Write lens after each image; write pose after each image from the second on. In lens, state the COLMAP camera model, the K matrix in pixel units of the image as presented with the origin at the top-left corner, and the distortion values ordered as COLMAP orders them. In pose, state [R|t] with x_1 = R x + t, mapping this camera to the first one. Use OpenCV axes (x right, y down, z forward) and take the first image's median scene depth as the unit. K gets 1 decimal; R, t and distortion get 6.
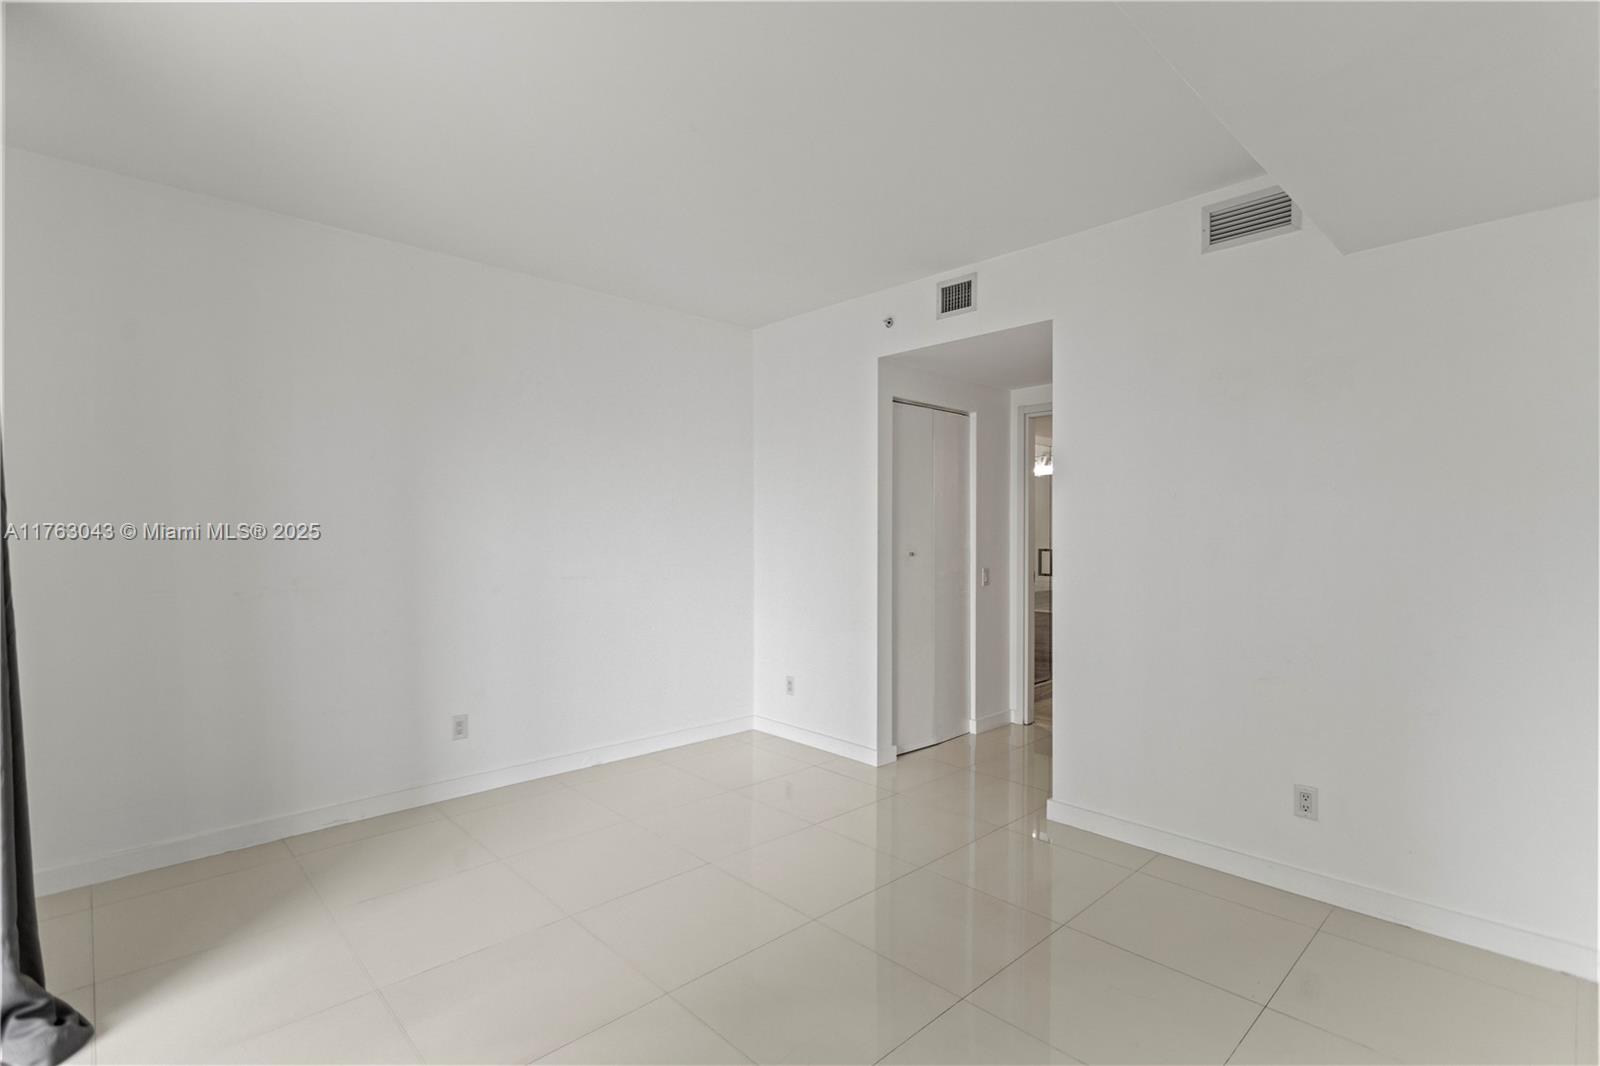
lens RADIAL K [[762.4, 0, 805.3], [0, 762.4, 536.4], [0, 0, 1]] dist [0.004662, 0.000365]
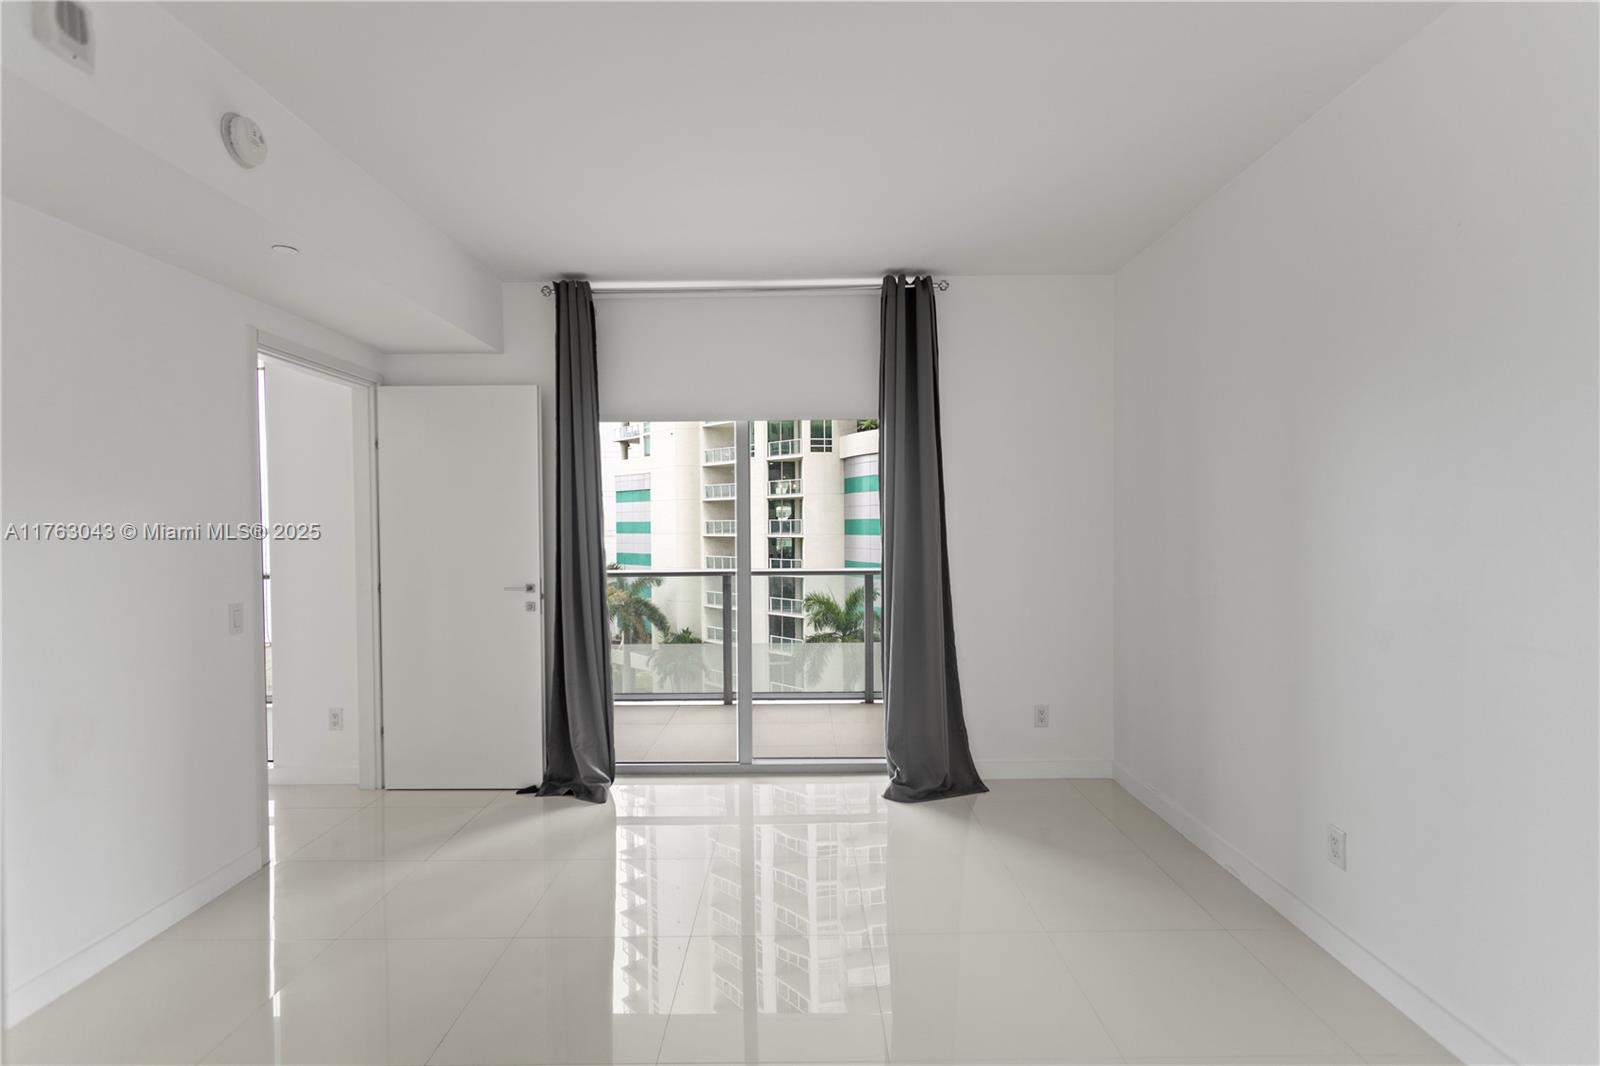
lens RADIAL K [[762.4, 0, 786.9], [0, 762.4, 542.0], [0, 0, 1]] dist [0.004662, 0.000365]
pose [[-0.706372, 0.025266, -0.707390, 0.313316], [0.007509, 0.999574, 0.028204, -0.025517], [0.707801, 0.014611, -0.706261, 1.115105]]
